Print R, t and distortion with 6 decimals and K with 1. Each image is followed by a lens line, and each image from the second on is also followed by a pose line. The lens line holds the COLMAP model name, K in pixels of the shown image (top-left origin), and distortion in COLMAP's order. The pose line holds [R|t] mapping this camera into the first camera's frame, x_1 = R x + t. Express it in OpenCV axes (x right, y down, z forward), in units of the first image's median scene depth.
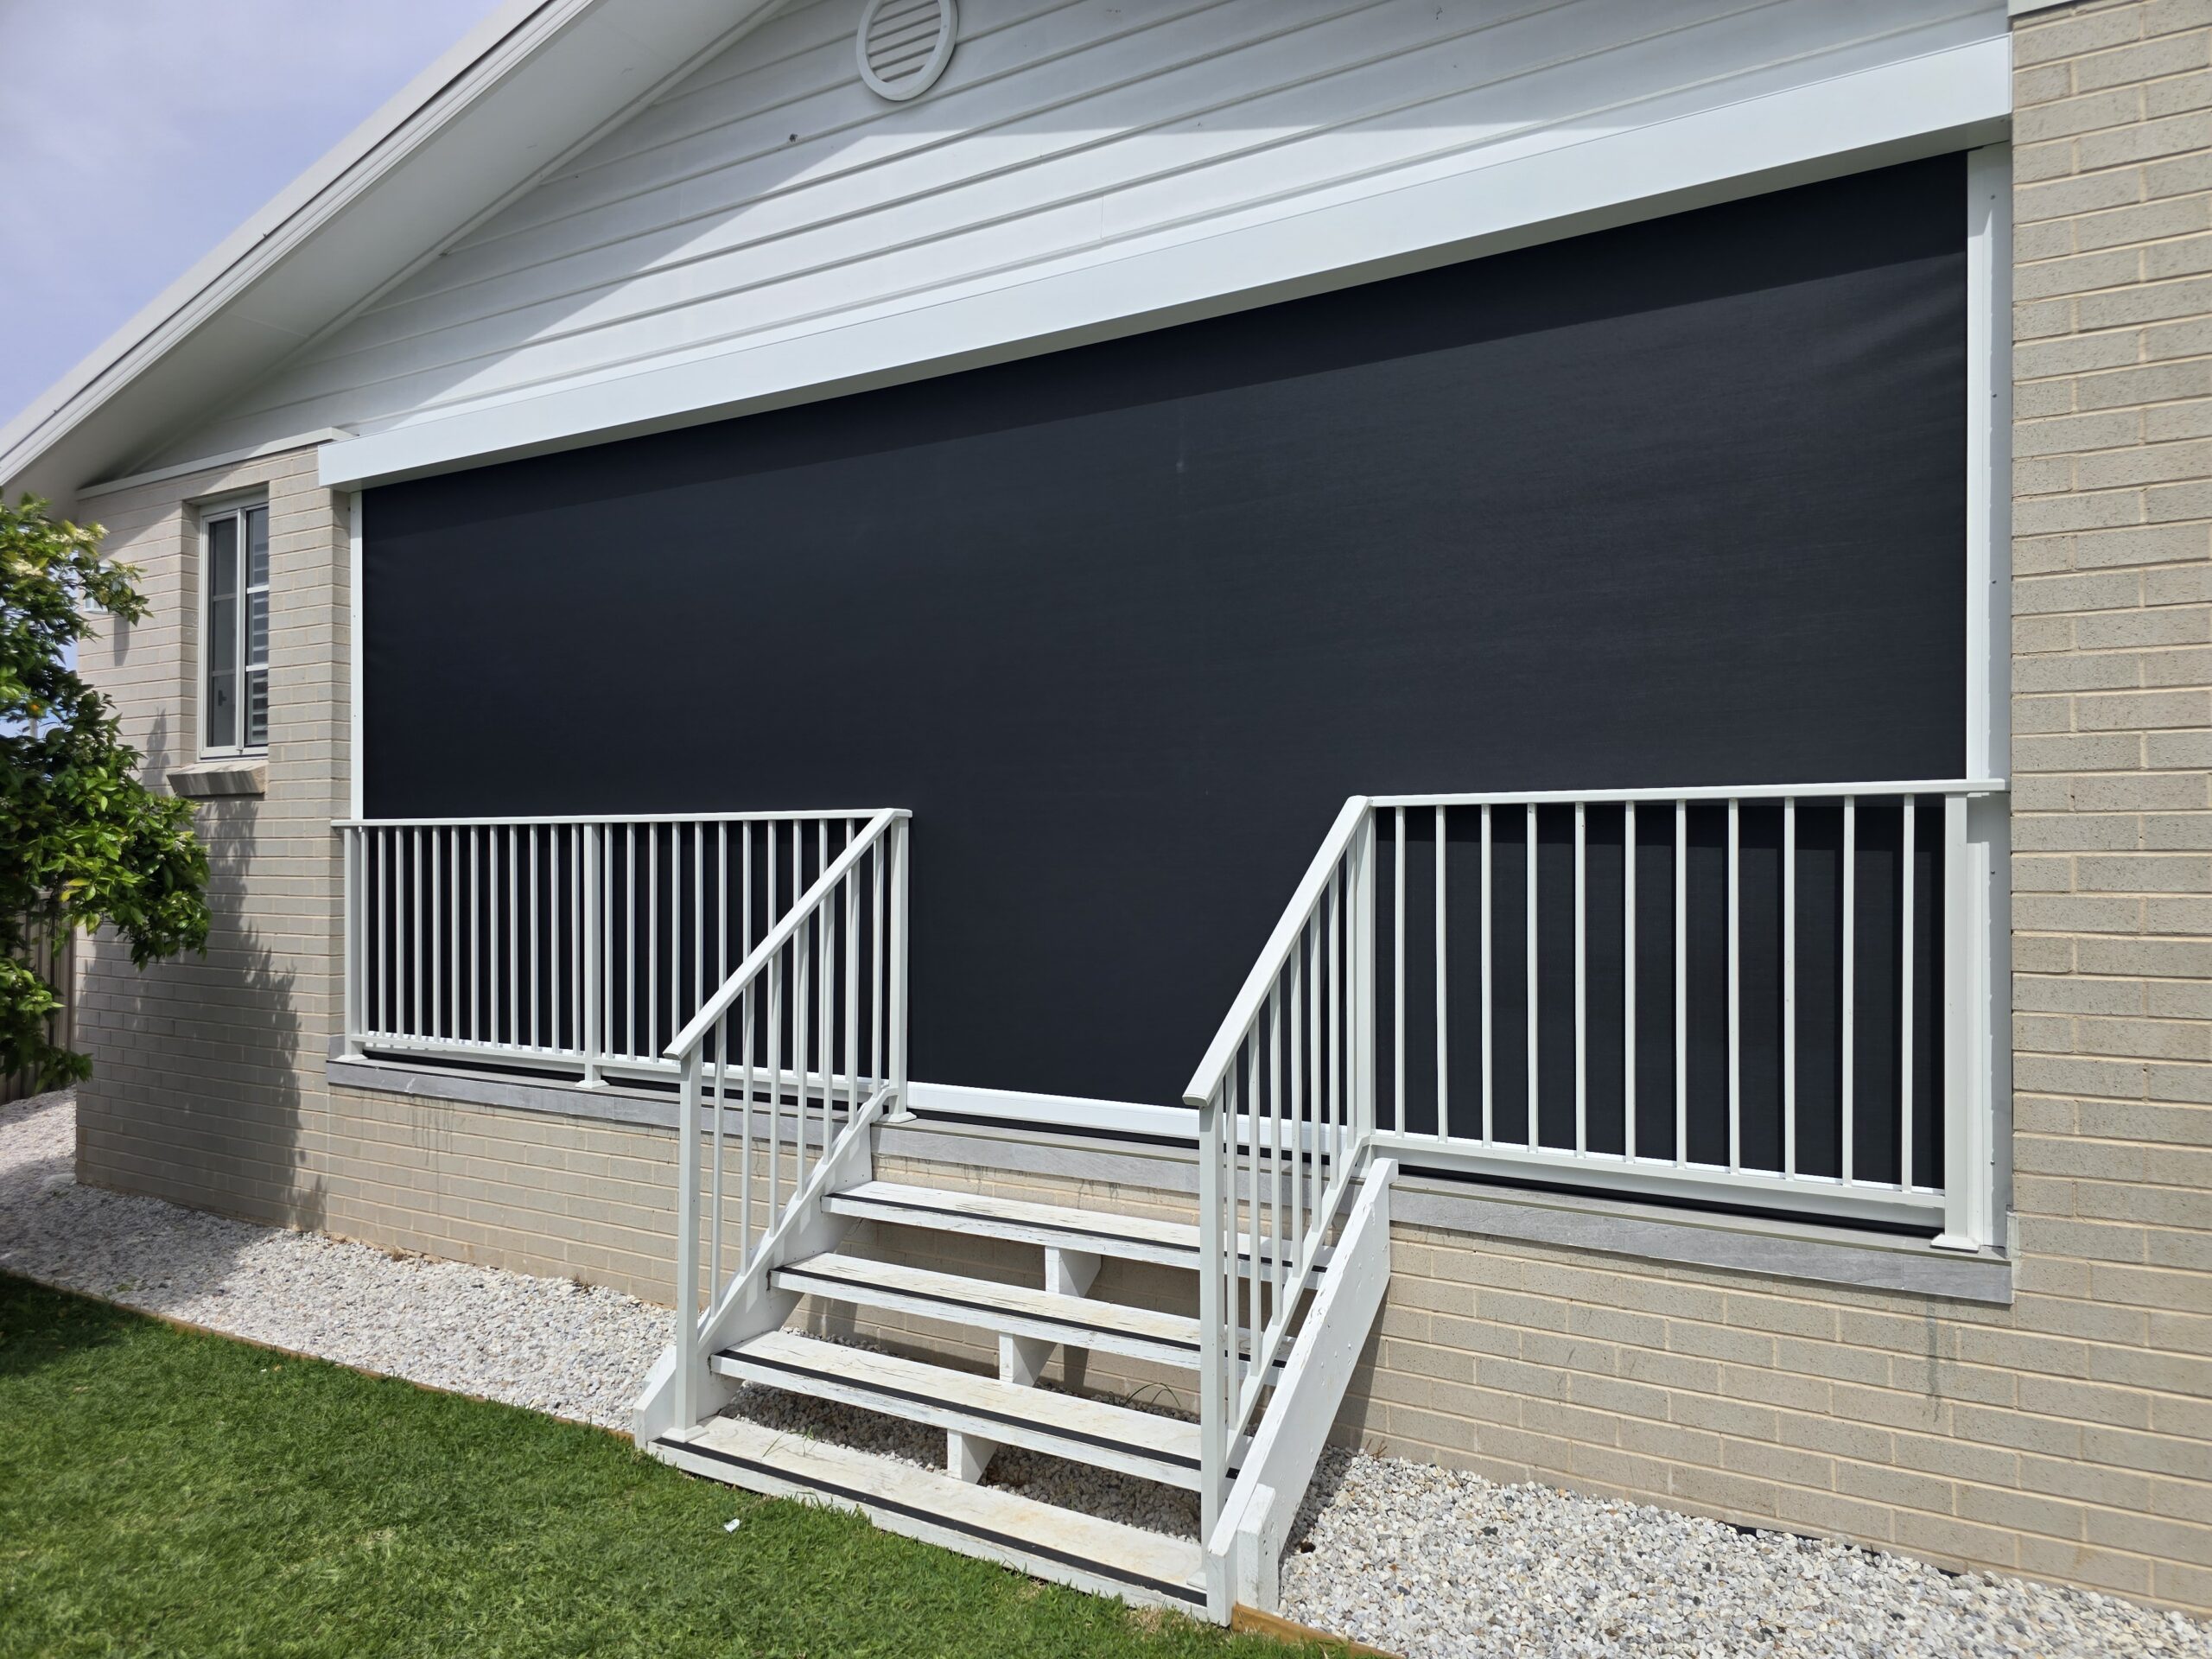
lens RADIAL K [[1482.3, 0, 1106.0], [0, 1482.3, 829.5], [0, 0, 1]] dist [0.067395, -0.040577]
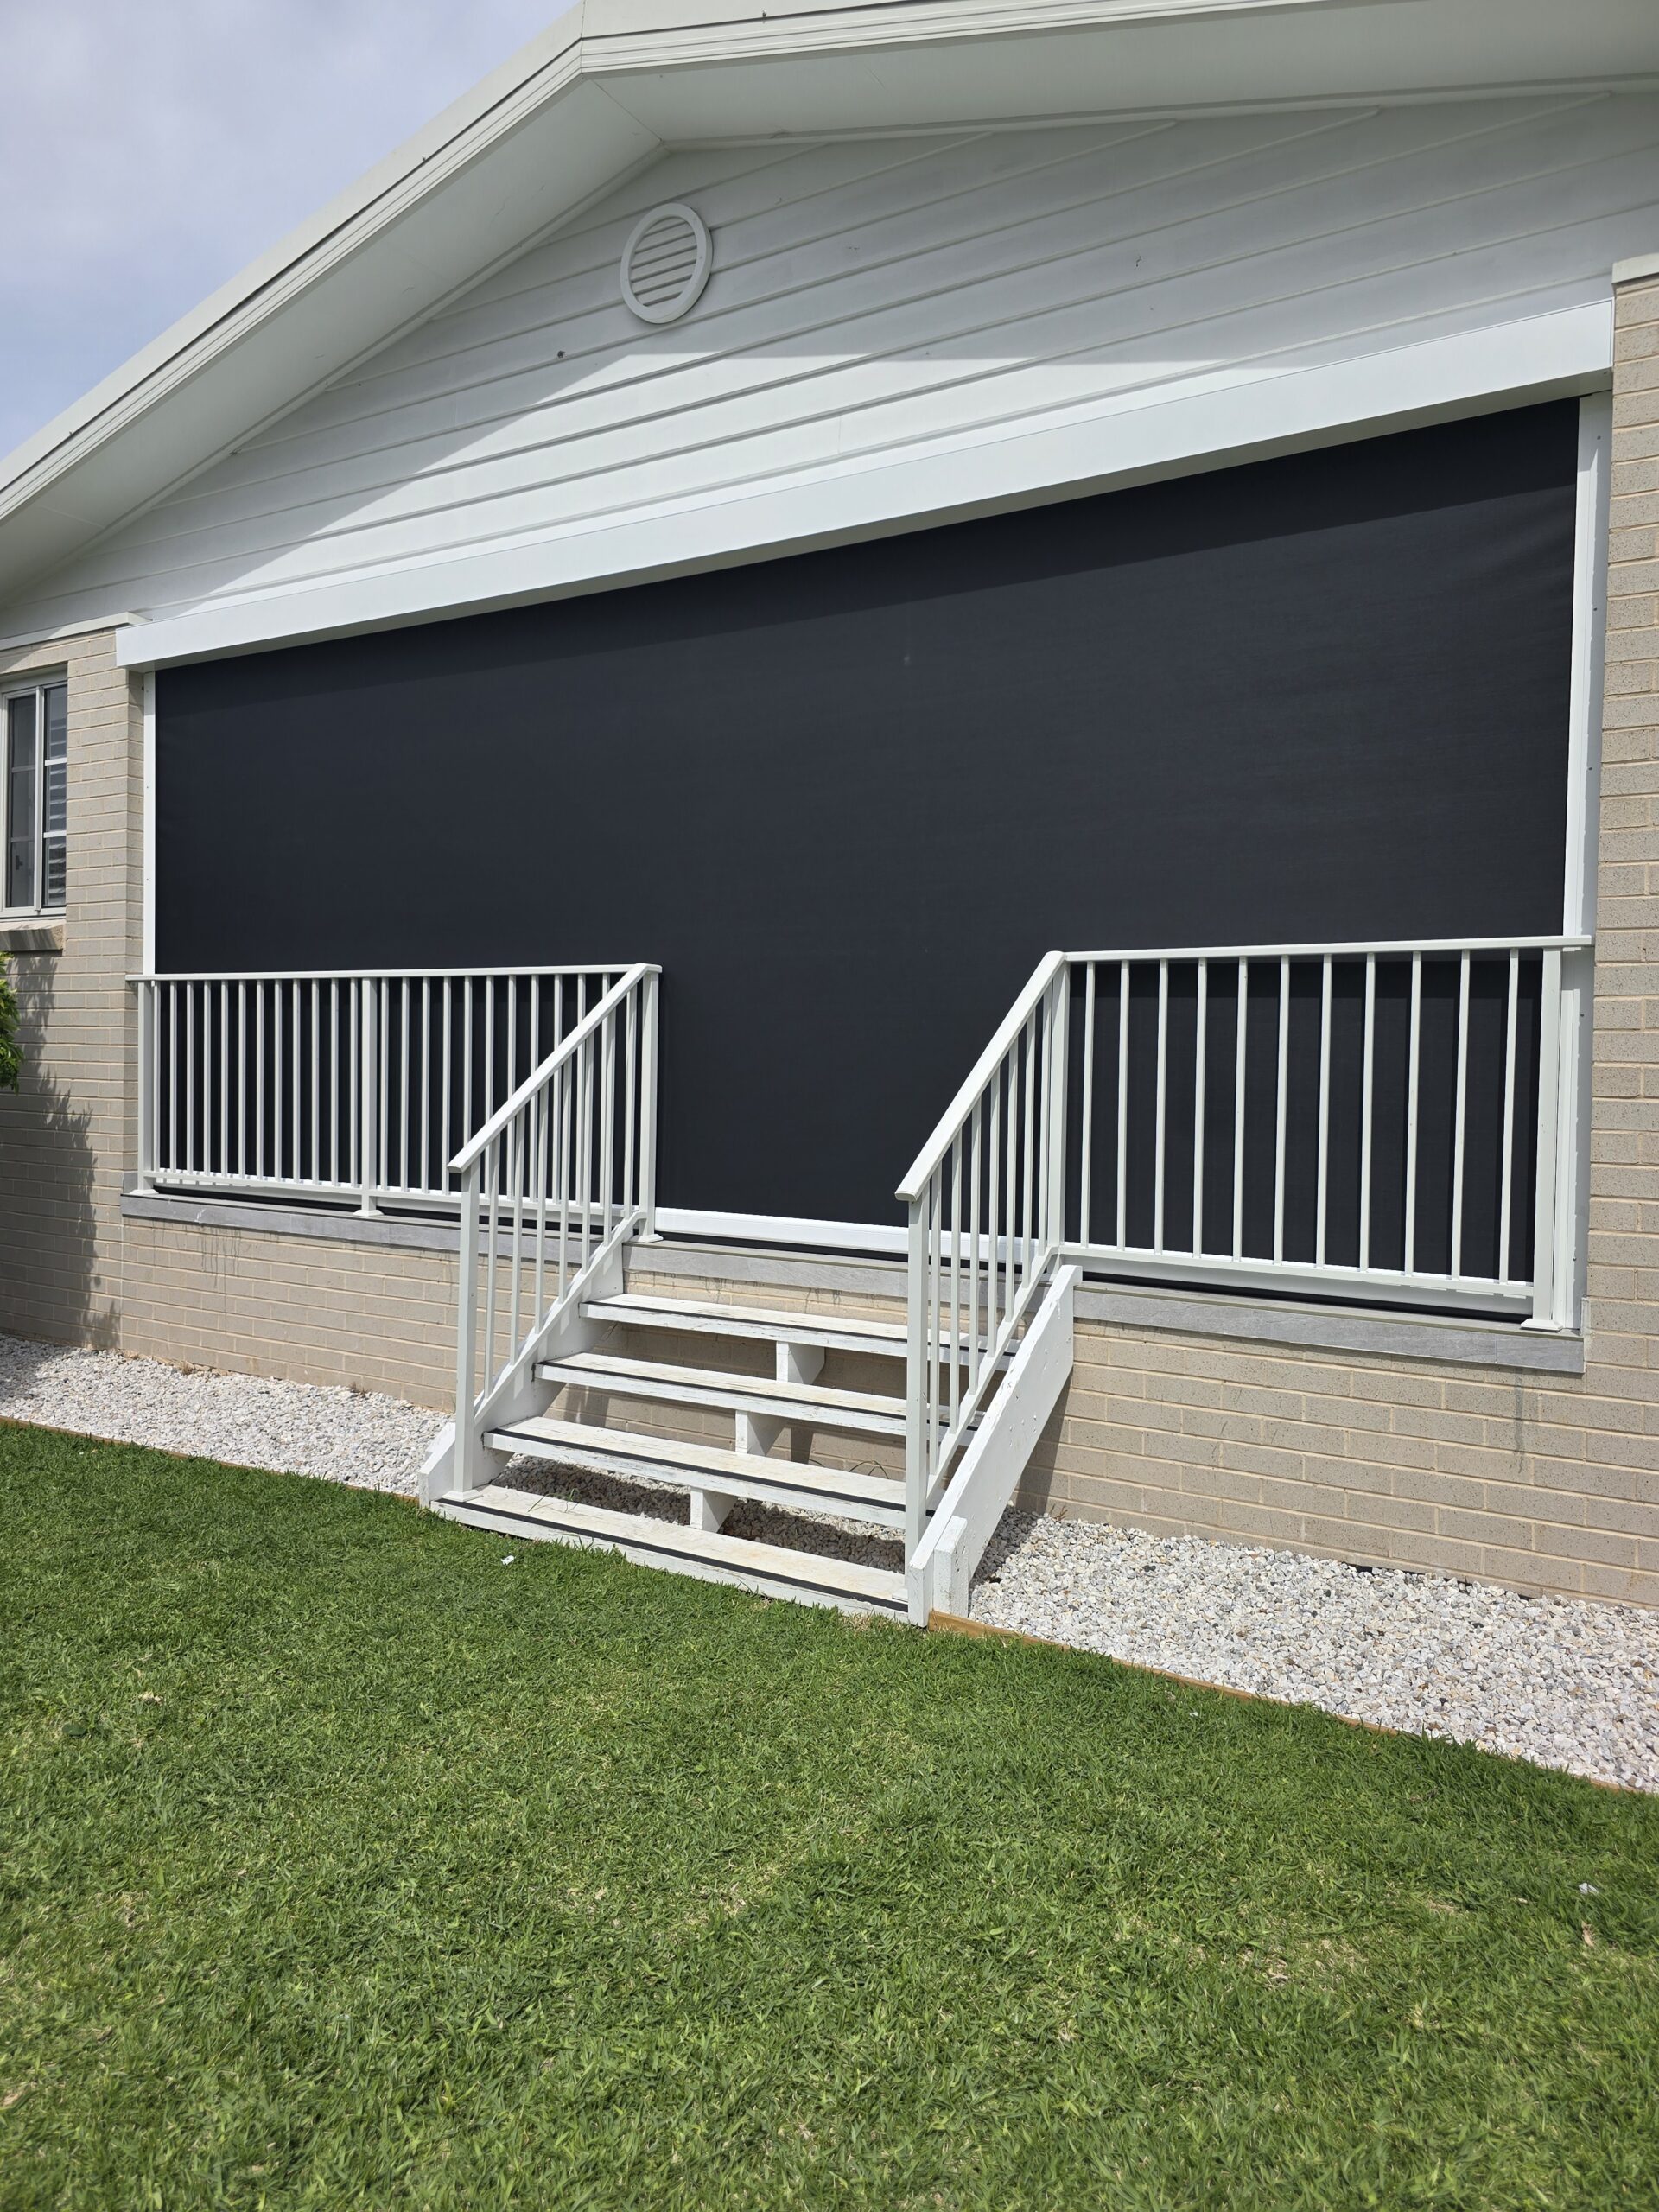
lens RADIAL K [[1482.3, 0, 841.0], [0, 1482.3, 1064.9], [0, 0, 1]] dist [0.067395, -0.040577]
pose [[0.999880, 0.015083, 0.003505, 0.001973], [-0.015162, 0.999599, 0.023933, 0.039233], [-0.003142, -0.023983, 0.999707, -0.145458]]
